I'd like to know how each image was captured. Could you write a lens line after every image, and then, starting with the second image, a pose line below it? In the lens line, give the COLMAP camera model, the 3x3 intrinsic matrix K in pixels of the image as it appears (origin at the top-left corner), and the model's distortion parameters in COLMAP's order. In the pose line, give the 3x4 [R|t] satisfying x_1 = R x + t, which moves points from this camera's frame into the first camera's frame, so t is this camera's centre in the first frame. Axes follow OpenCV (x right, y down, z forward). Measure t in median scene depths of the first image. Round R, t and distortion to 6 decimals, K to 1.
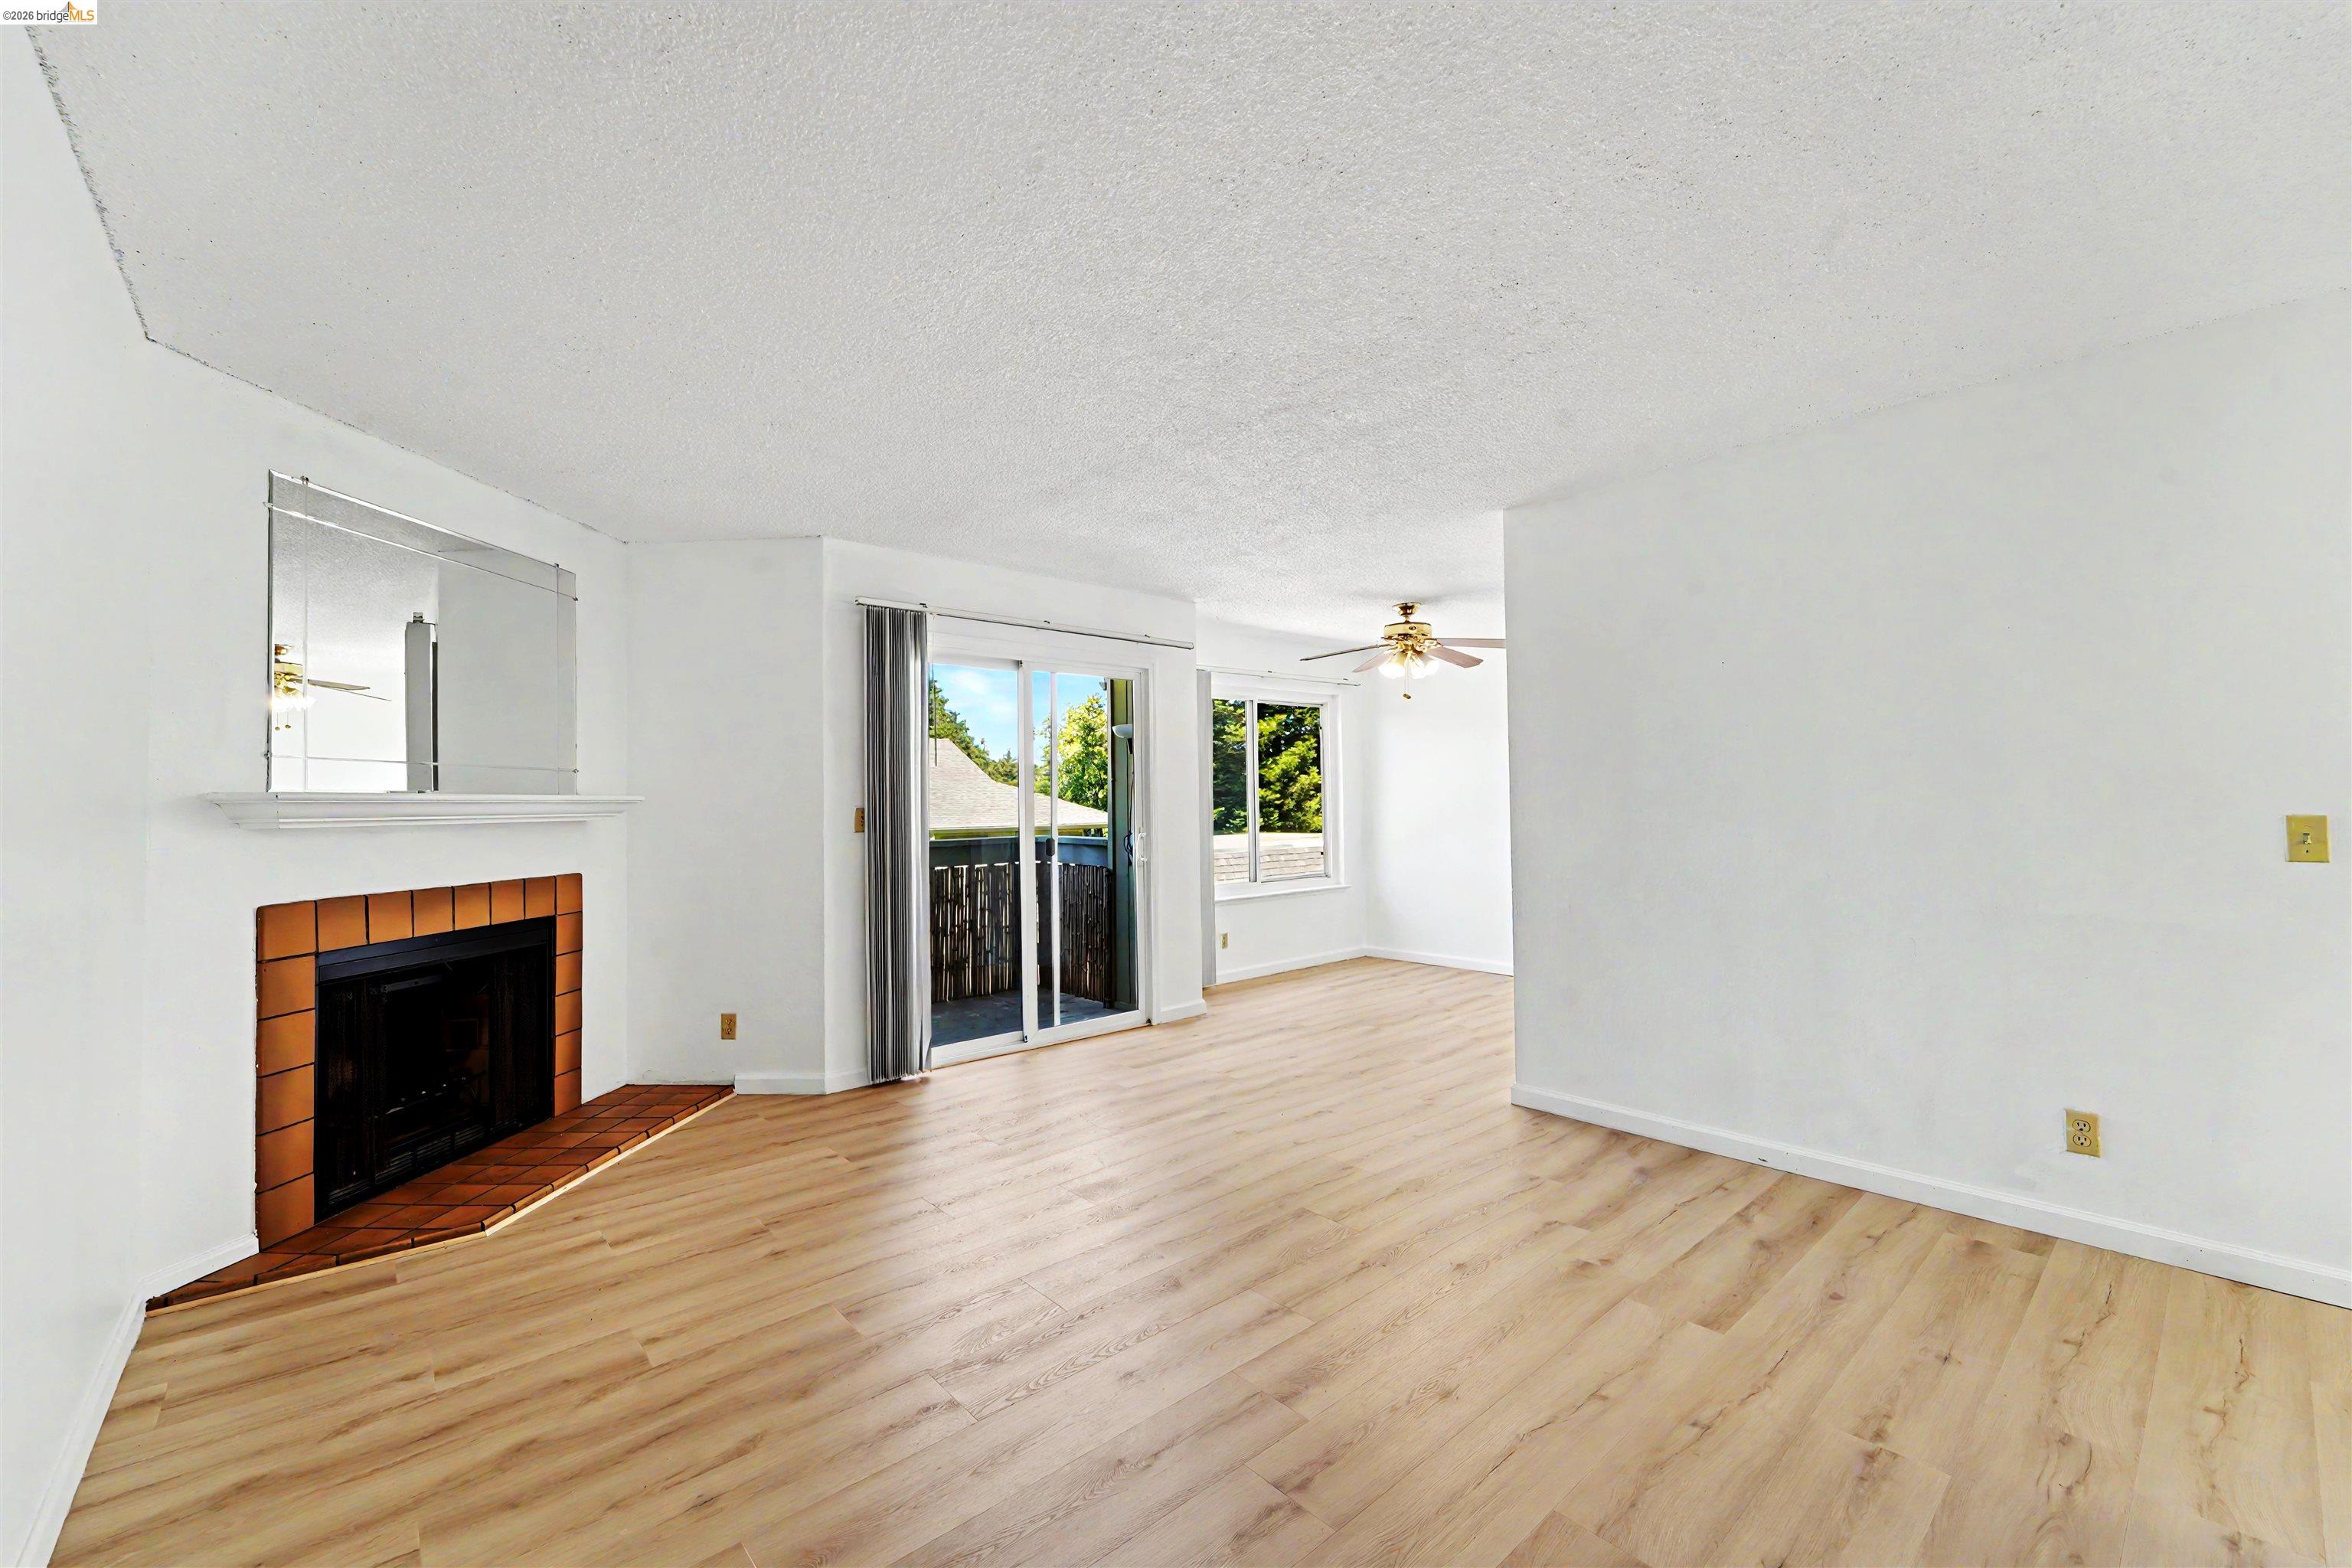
lens RADIAL K [[945.1, 0, 1185.7], [0, 945.1, 787.9], [0, 0, 1]] dist [0.003250, -0.001951]
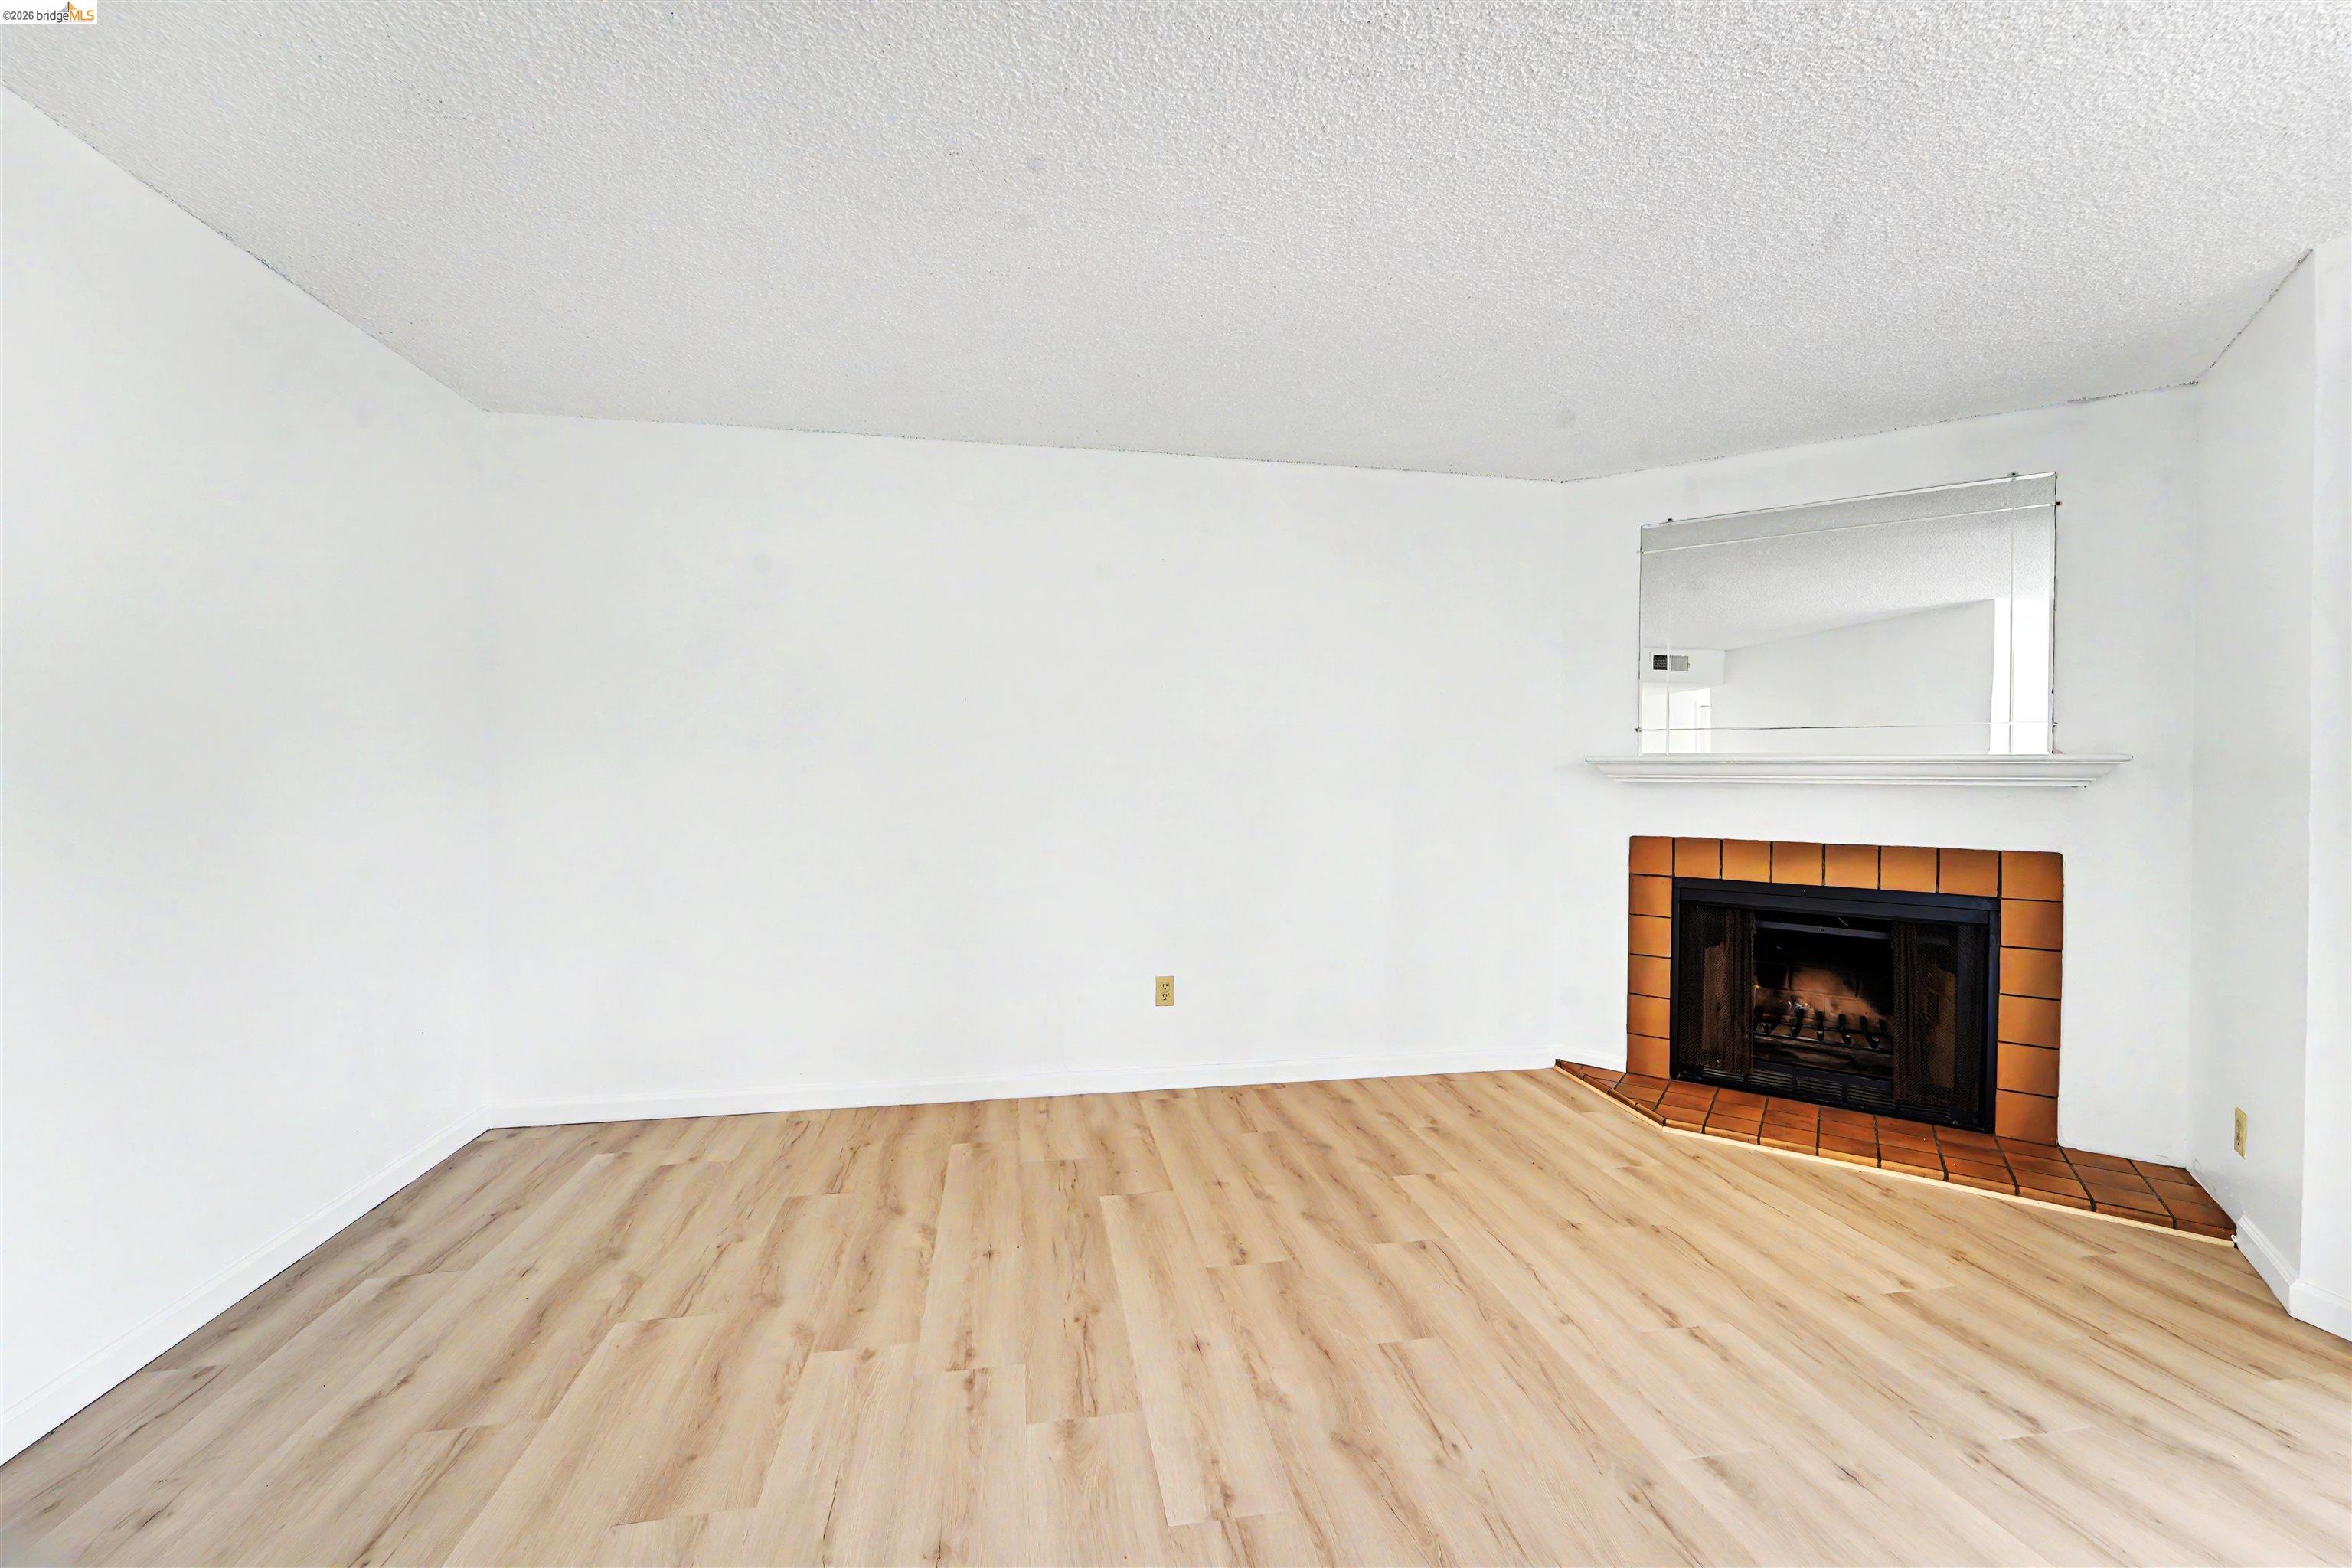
lens RADIAL K [[945.1, 0, 1184.6], [0, 945.1, 774.4], [0, 0, 1]] dist [0.003250, -0.001951]
pose [[-0.518284, 0.012558, -0.855116, 0.355267], [0.016272, 0.999856, 0.004821, 0.007910], [0.855054, -0.011416, -0.518414, 0.684054]]
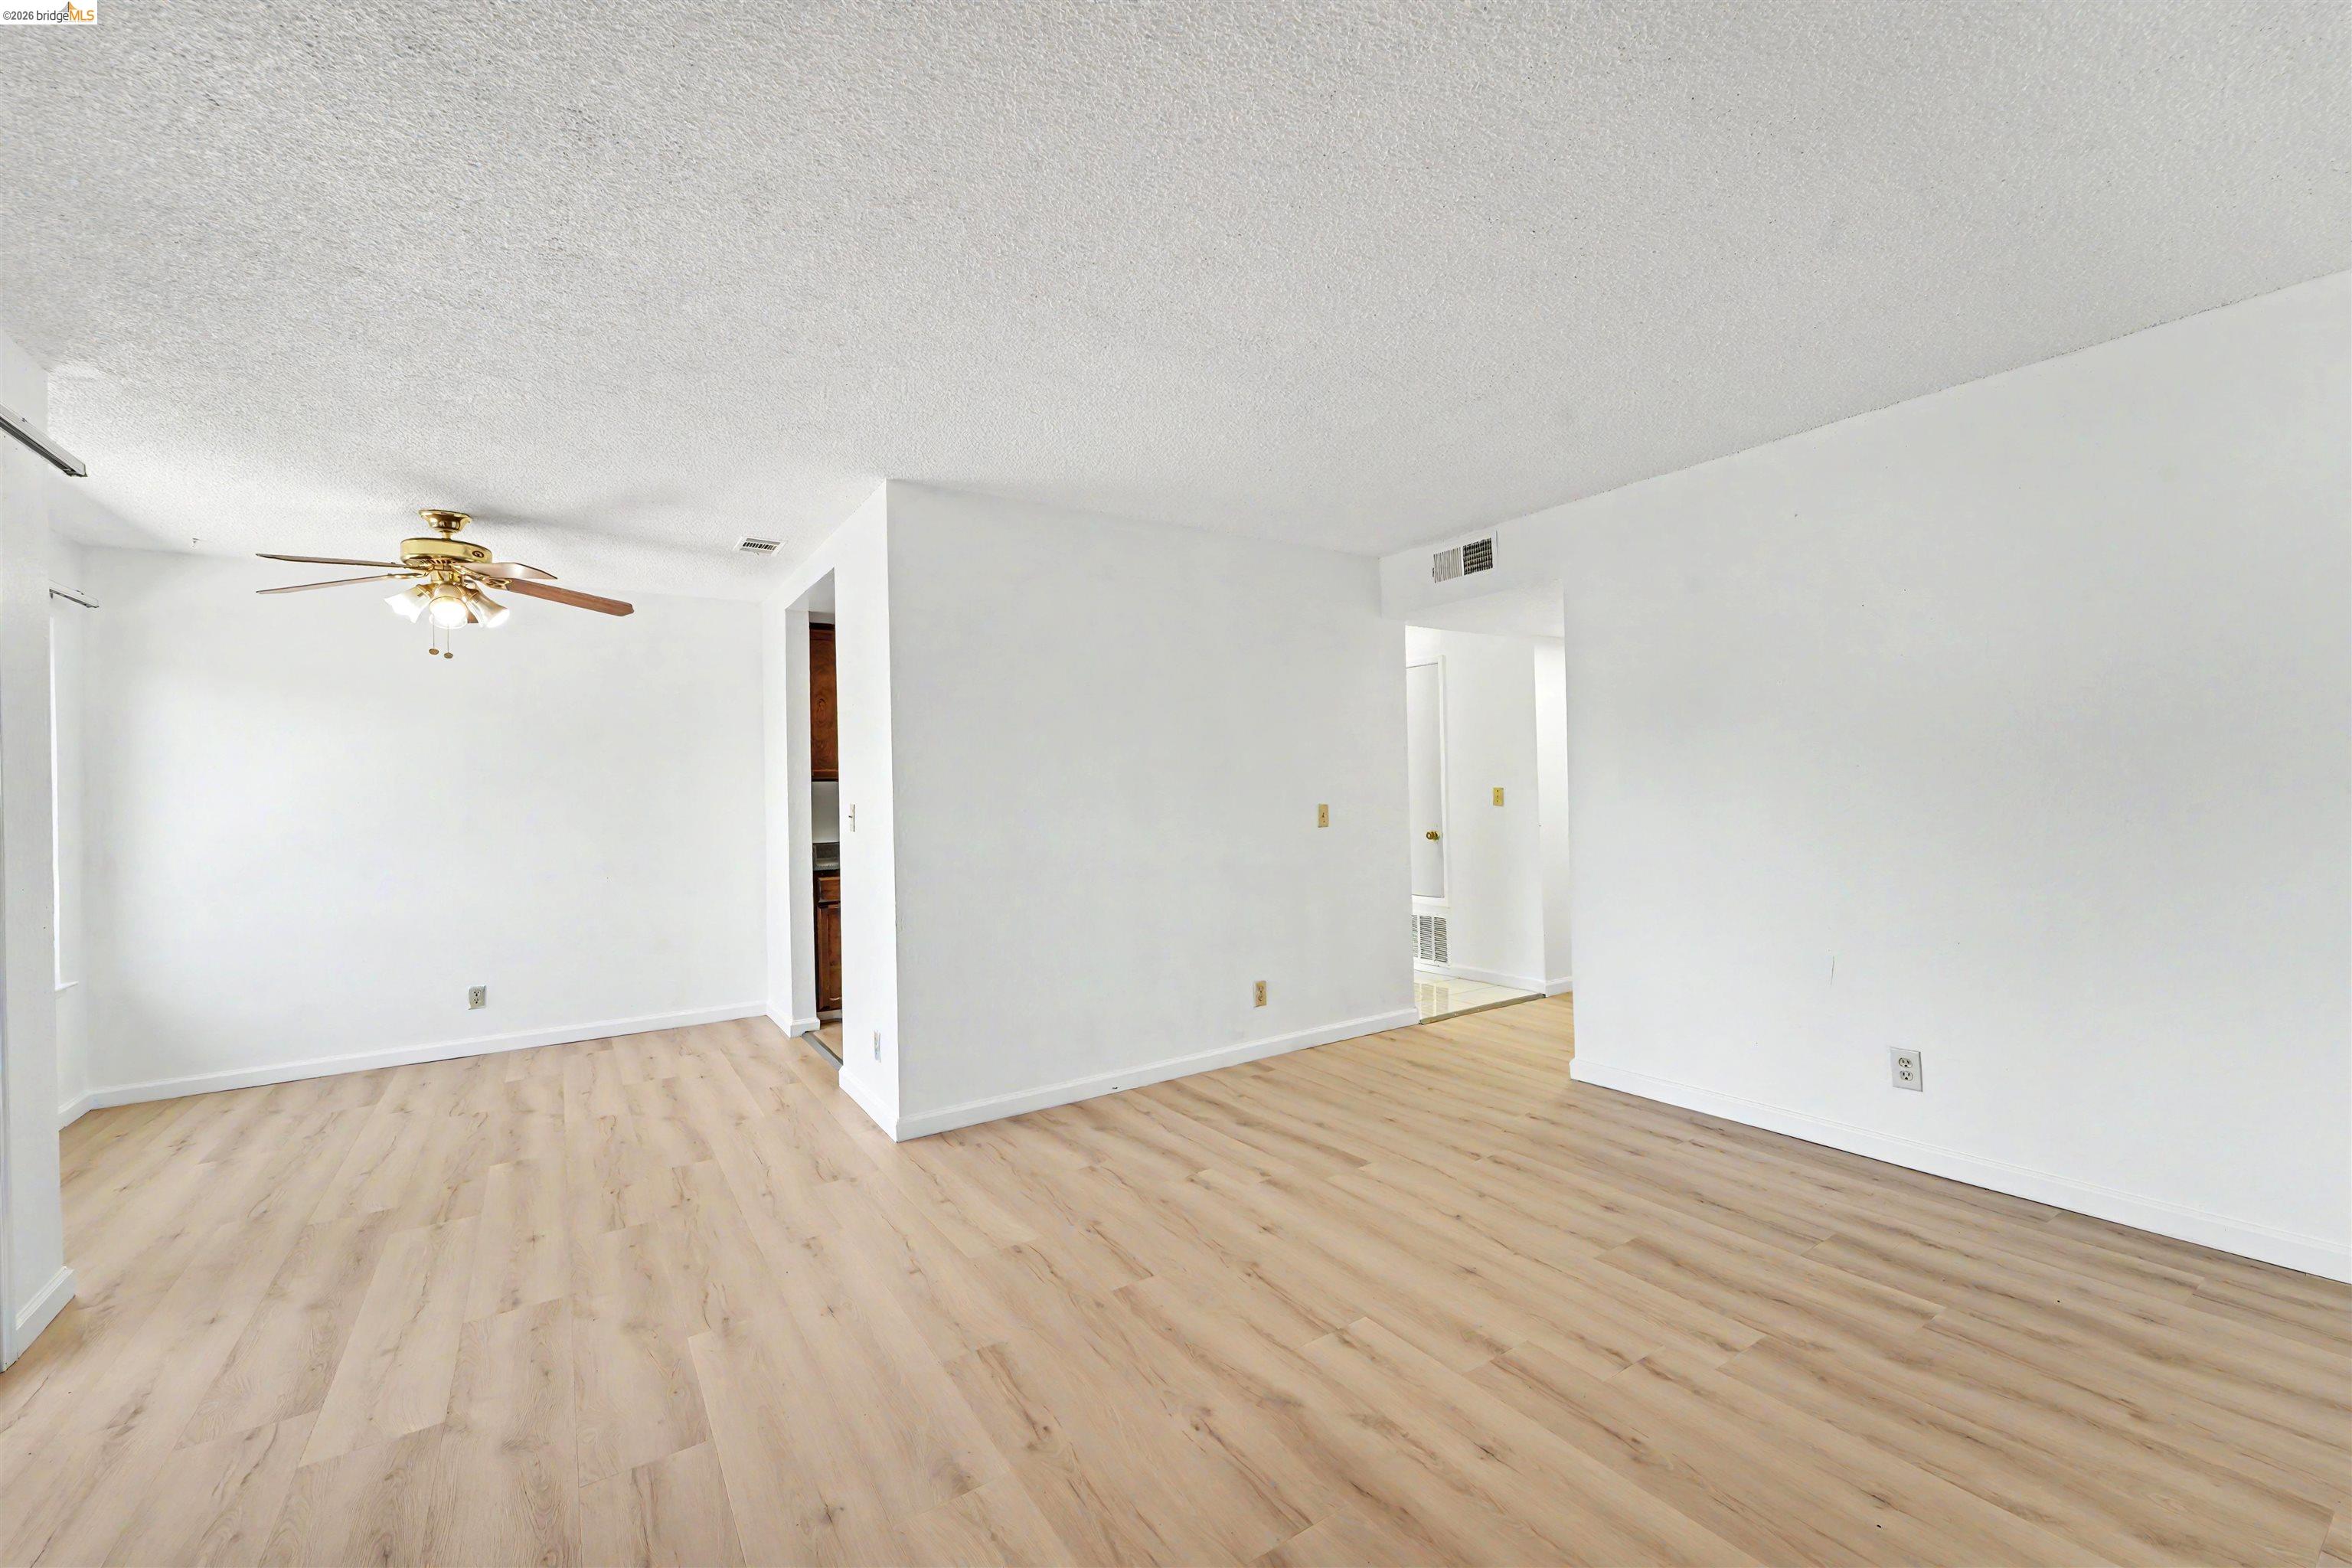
lens RADIAL K [[945.1, 0, 1185.4], [0, 945.1, 770.2], [0, 0, 1]] dist [0.003250, -0.001951]
pose [[0.136018, 0.031831, 0.990195, -0.445678], [0.004734, 0.999451, -0.032779, 0.010774], [-0.990695, 0.009146, 0.135793, 0.522171]]
